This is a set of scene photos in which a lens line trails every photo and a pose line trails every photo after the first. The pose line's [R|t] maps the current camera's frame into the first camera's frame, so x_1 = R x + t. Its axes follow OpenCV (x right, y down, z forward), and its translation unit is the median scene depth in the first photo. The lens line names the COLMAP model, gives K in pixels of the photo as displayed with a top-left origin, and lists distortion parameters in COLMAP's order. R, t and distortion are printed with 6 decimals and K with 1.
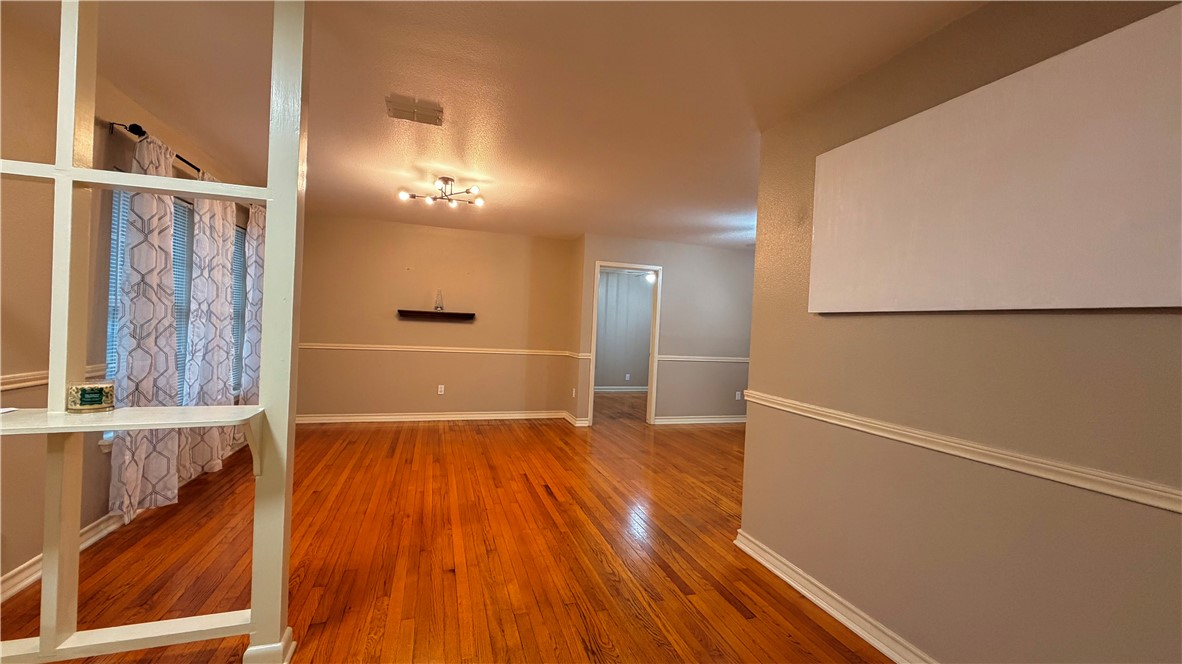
lens RADIAL K [[467.1, 0, 591.0], [0, 467.1, 332.0], [0, 0, 1]] dist [-0.000156, -0.000016]
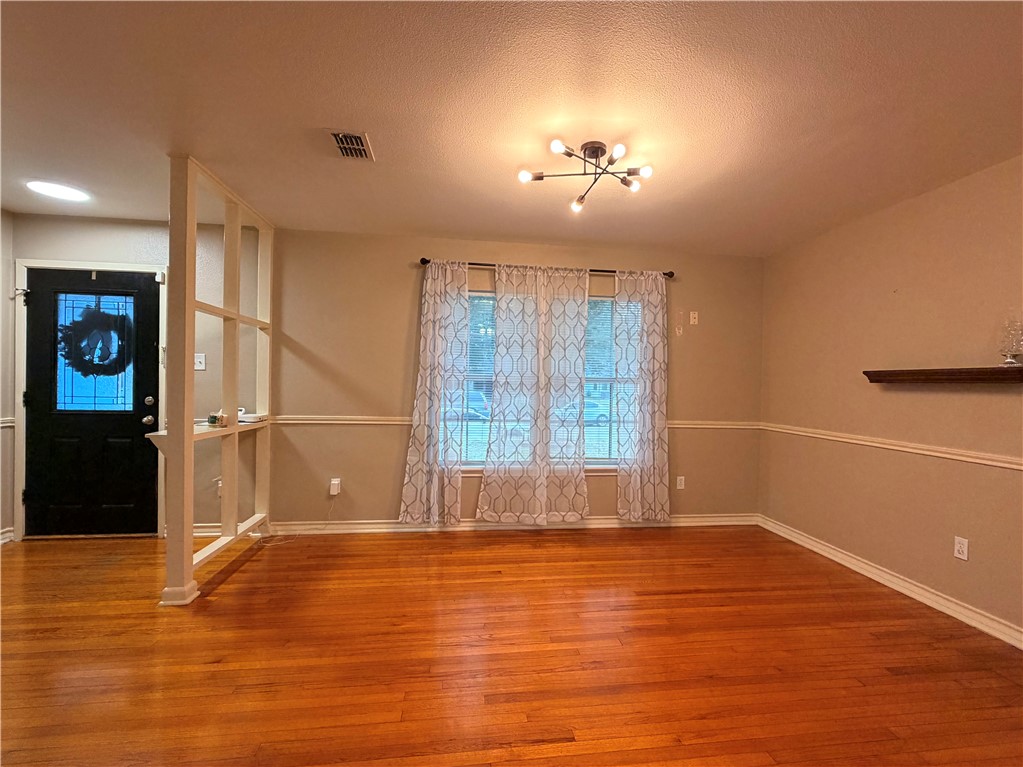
lens RADIAL K [[491.8, 0, 527.4], [0, 491.8, 384.3], [0, 0, 1]] dist [-0.000940, 0.000403]
pose [[-0.175909, -0.049407, -0.983166, 0.318994], [-0.039596, 0.998287, -0.043083, 0.012416], [0.983610, 0.031350, -0.177564, 1.053083]]
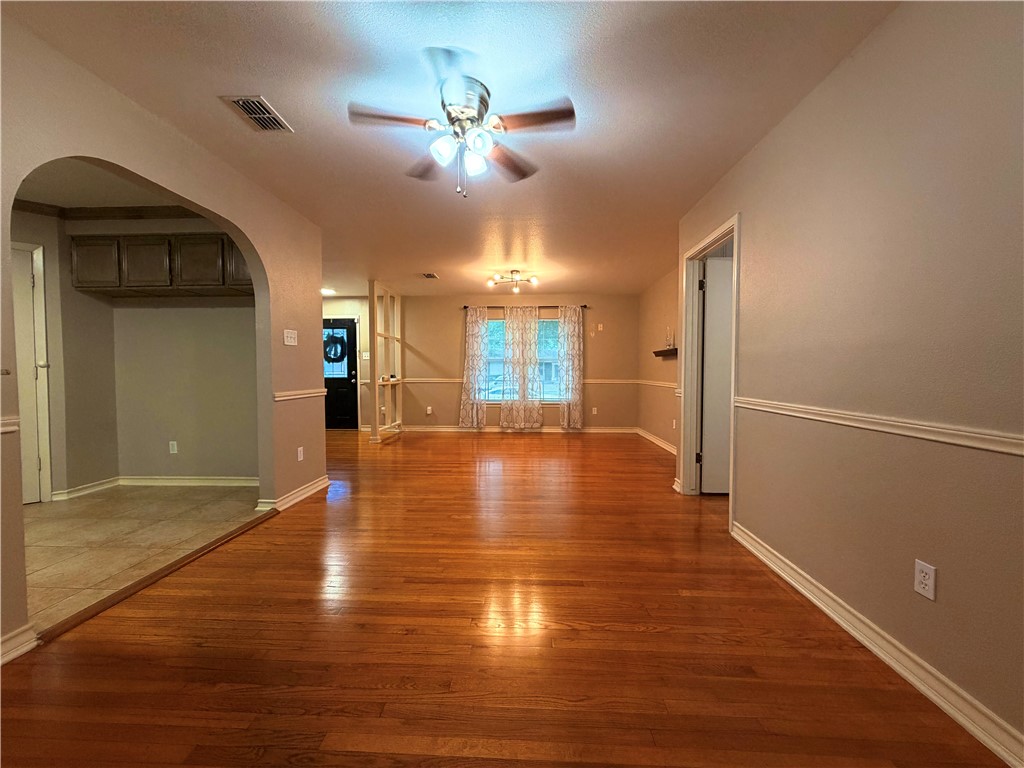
lens RADIAL K [[408.2, 0, 512.0], [0, 408.2, 384.0], [0, 0, 1]] dist [0.001275, 0.000117]
pose [[-0.352926, -0.014778, -0.935534, 1.023243], [-0.027988, 0.999595, -0.005232, 0.074476], [0.935232, 0.024337, -0.353197, 1.517340]]
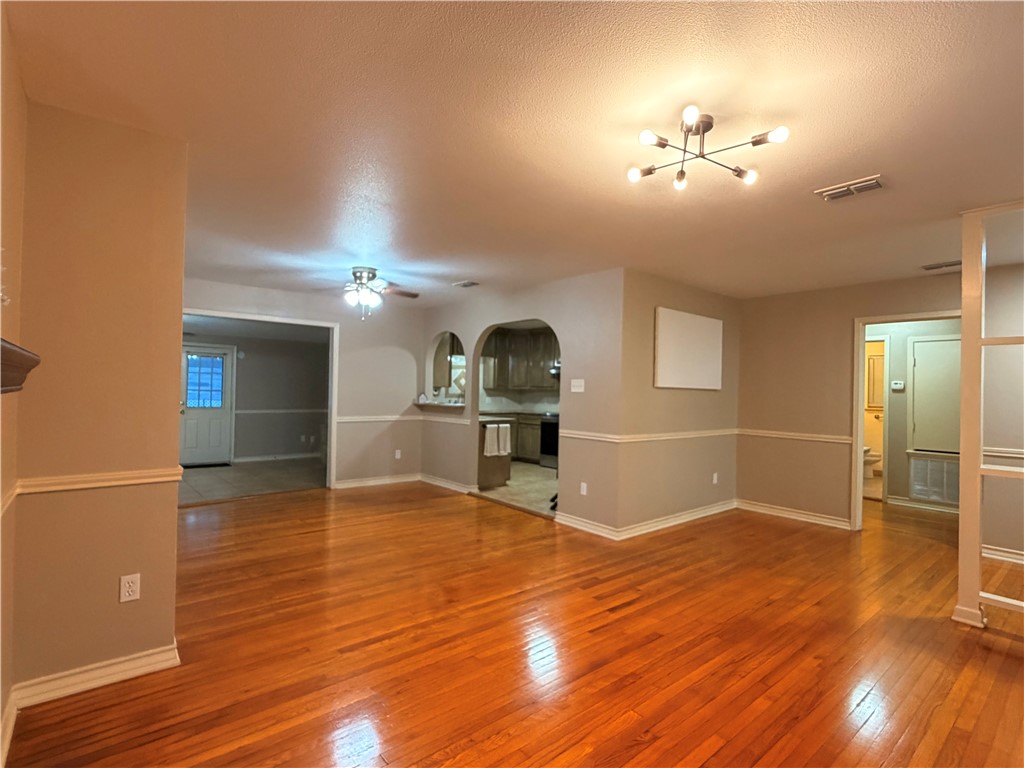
lens RADIAL K [[508.5, 0, 512.0], [0, 508.5, 384.0], [0, 0, 1]] dist [-0.018469, -0.000092]
pose [[-0.363762, -0.040846, 0.930596, -0.755101], [-0.025322, 0.999103, 0.033955, -0.060055], [-0.931148, -0.011213, -0.364470, 1.391094]]
